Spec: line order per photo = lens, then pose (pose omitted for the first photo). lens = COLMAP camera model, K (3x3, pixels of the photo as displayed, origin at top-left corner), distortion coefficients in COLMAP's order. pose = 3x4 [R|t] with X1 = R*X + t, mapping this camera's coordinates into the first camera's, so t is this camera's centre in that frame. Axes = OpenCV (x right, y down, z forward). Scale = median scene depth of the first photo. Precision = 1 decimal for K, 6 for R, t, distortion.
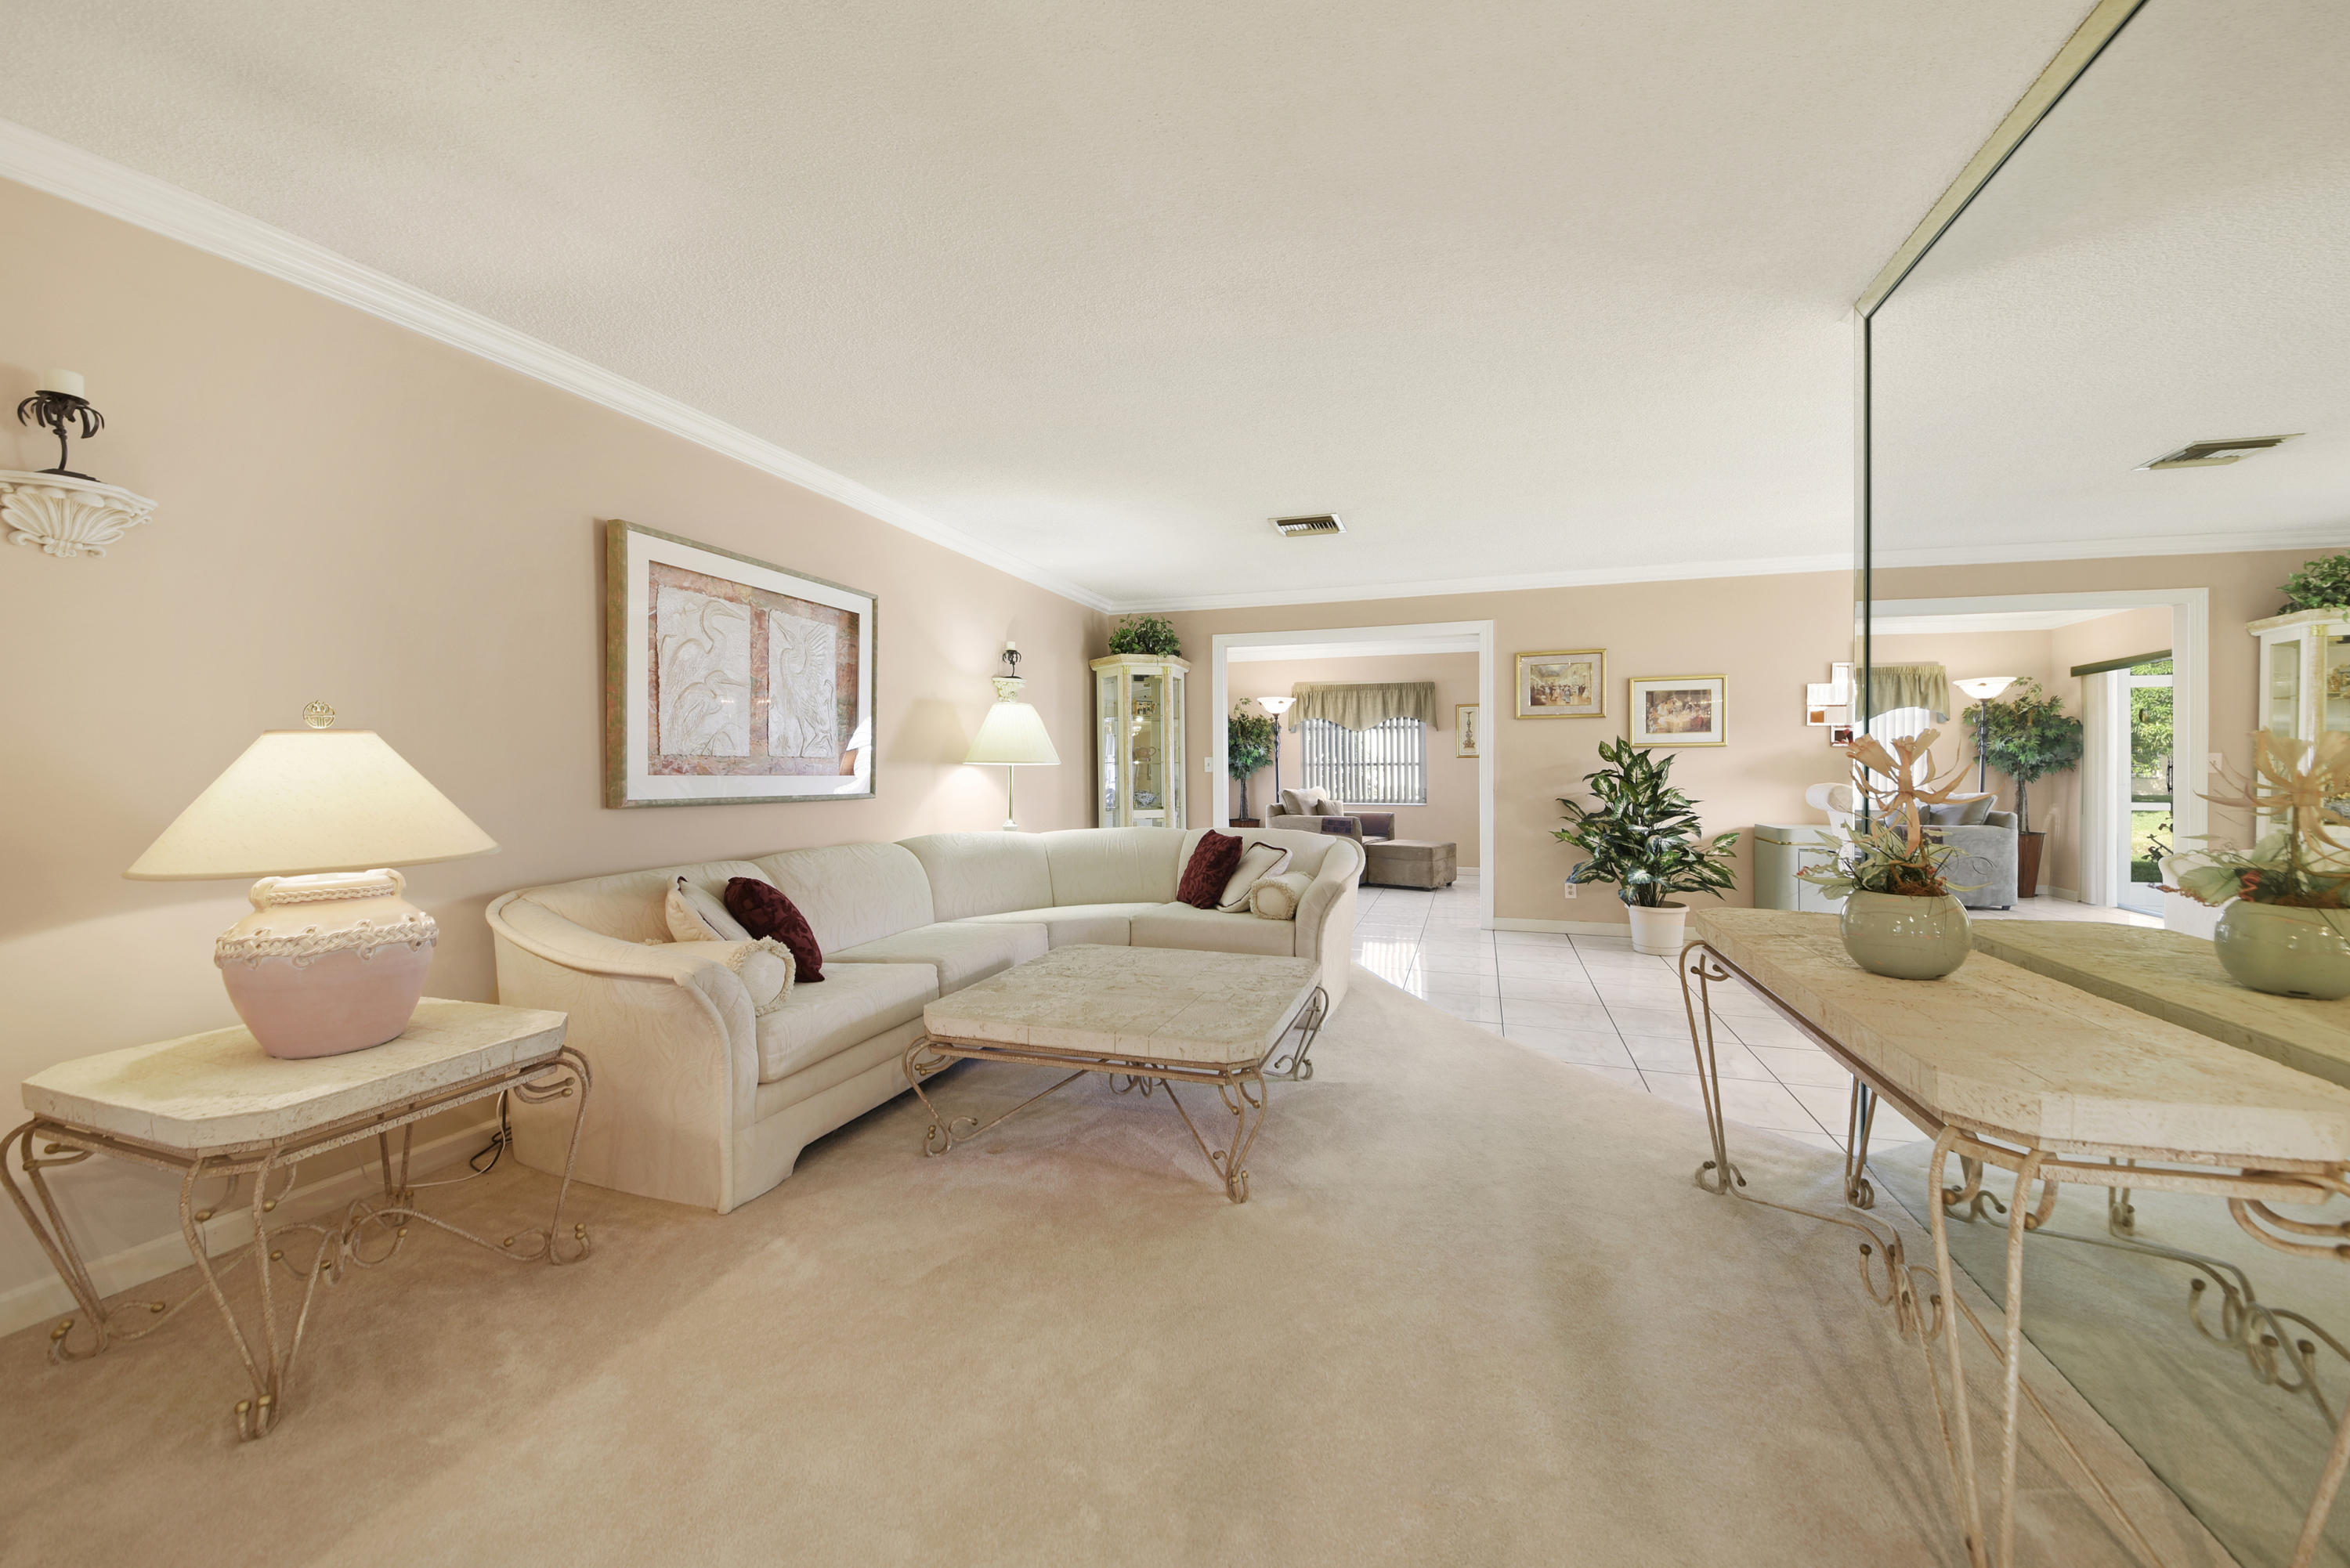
lens RADIAL K [[887.6, 0, 1161.9], [0, 887.6, 776.8], [0, 0, 1]] dist [-0.025444, 0.000076]
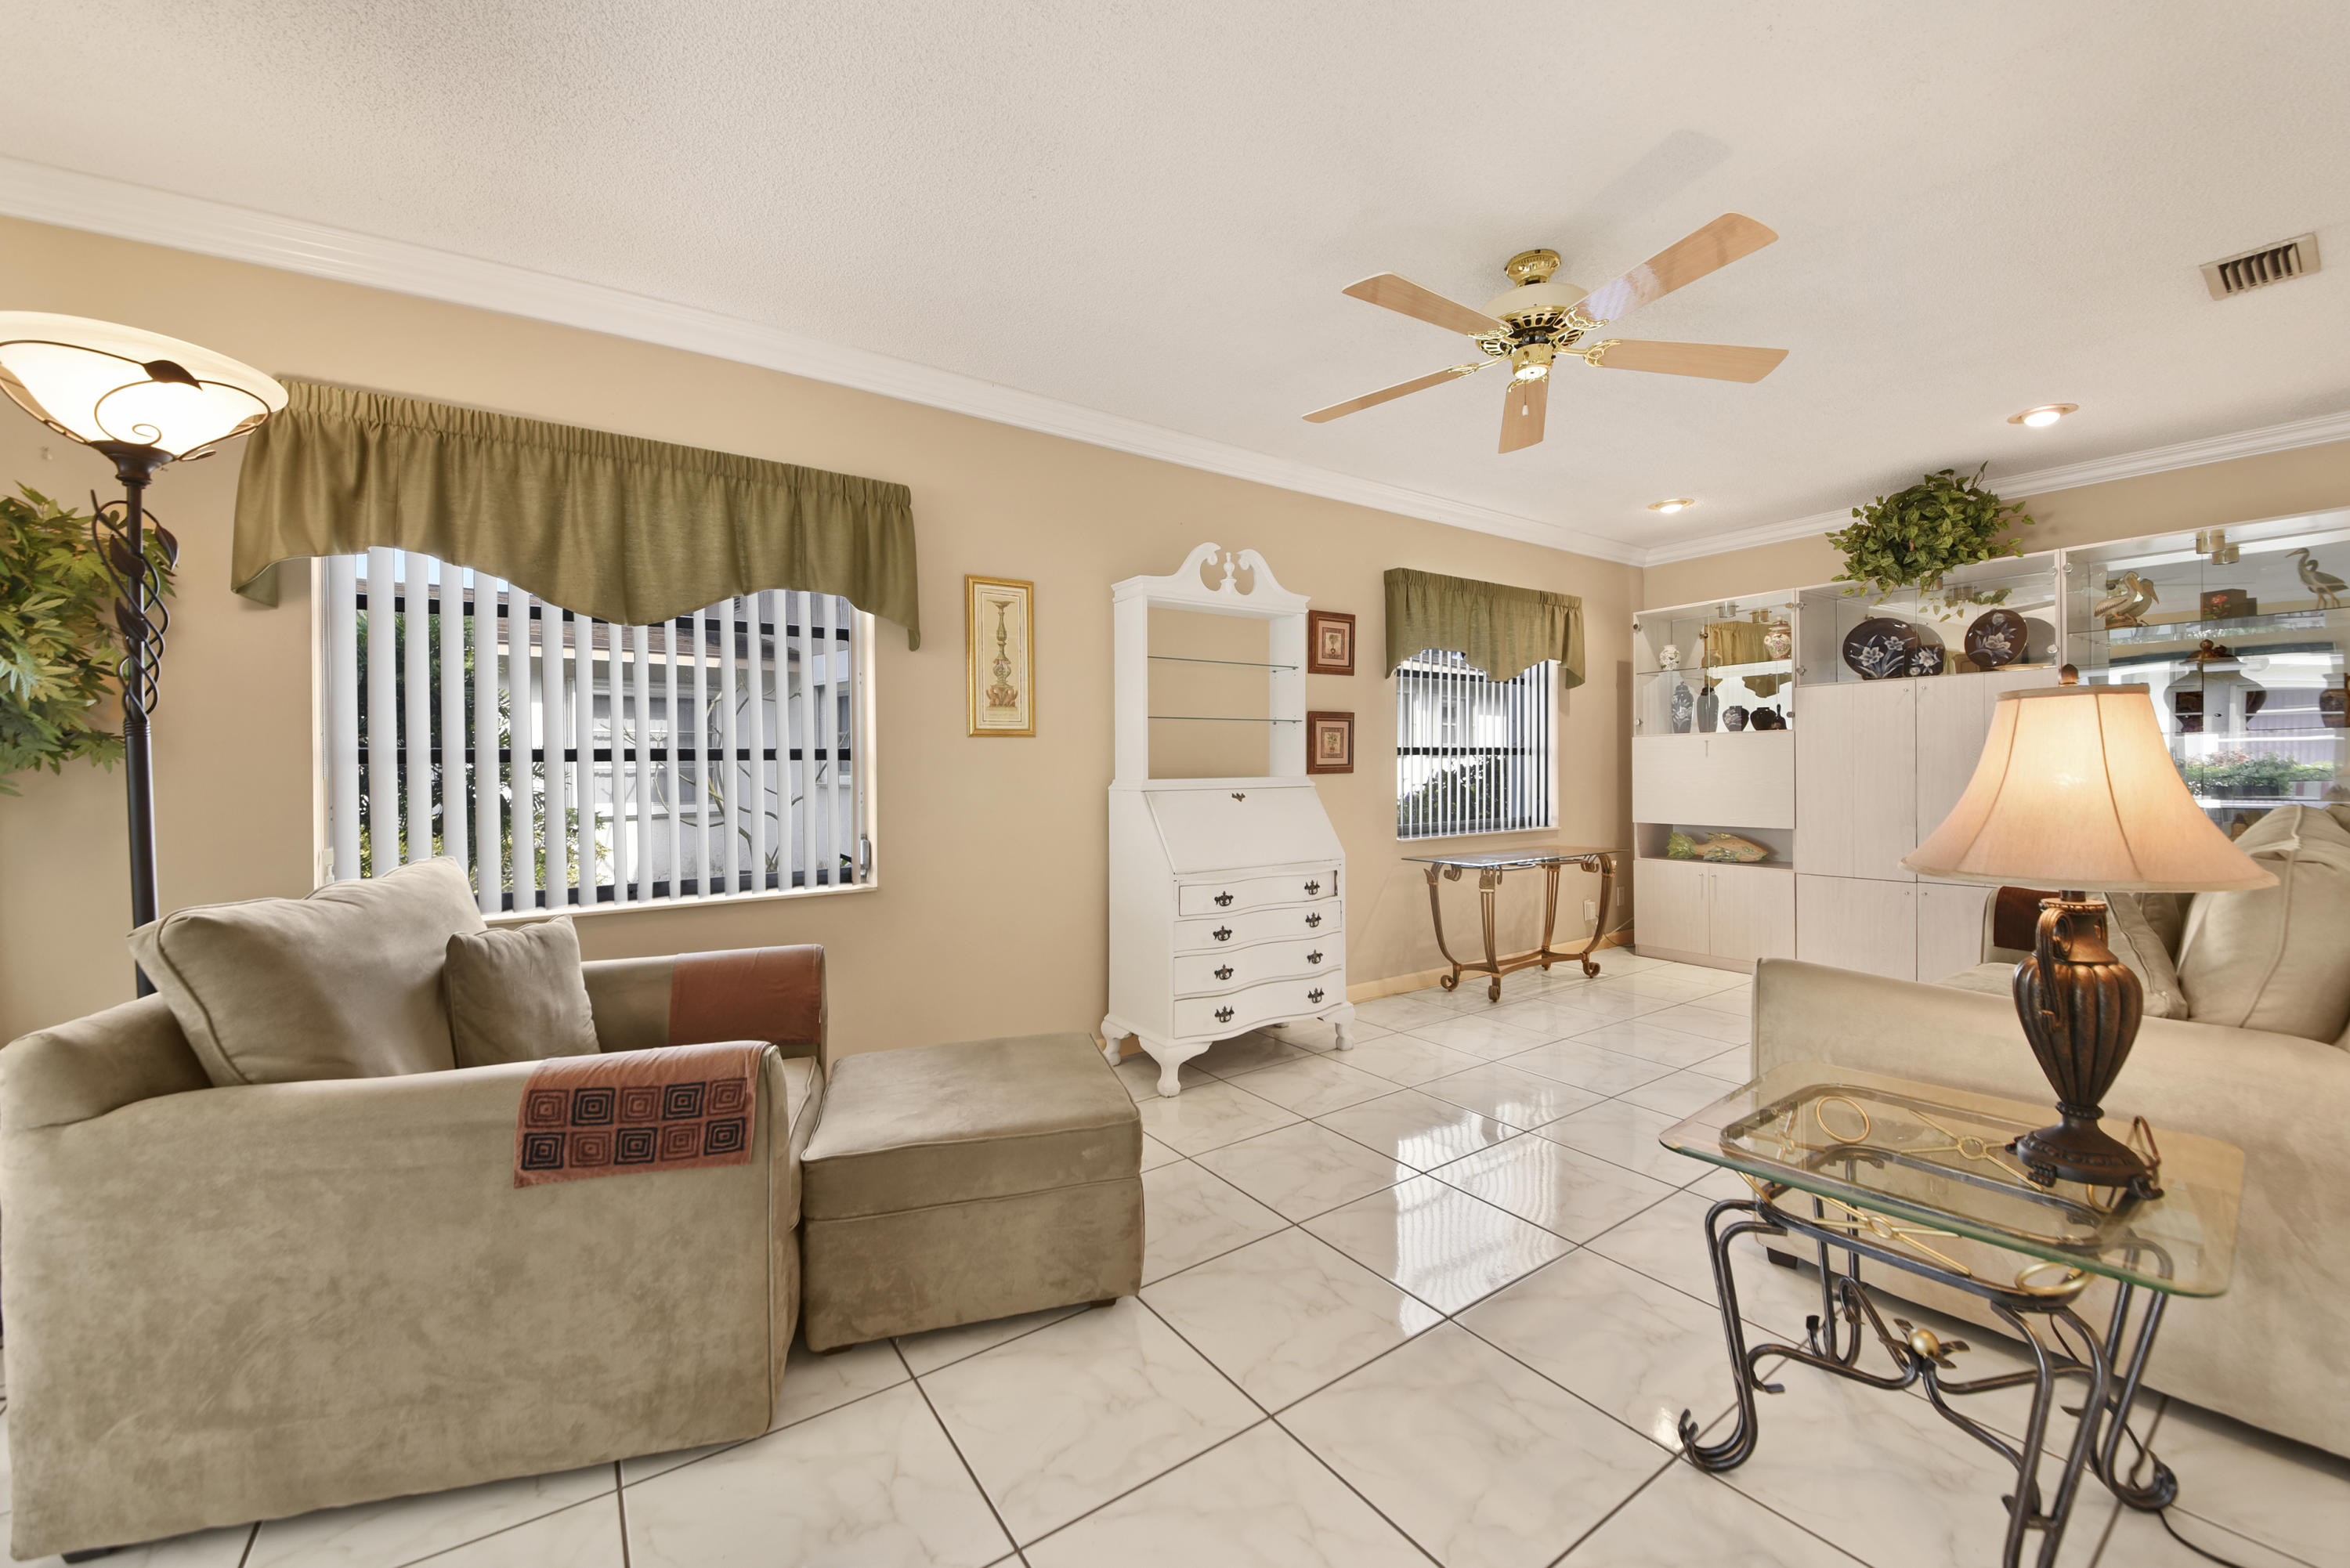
lens RADIAL K [[909.4, 0, 1175.7], [0, 909.4, 749.5], [0, 0, 1]] dist [-0.000754, -0.000157]
pose [[0.585897, 0.005434, 0.810368, 0.106013], [0.005395, 0.999929, -0.010606, -0.013363], [-0.810368, 0.010586, 0.585826, 0.742769]]
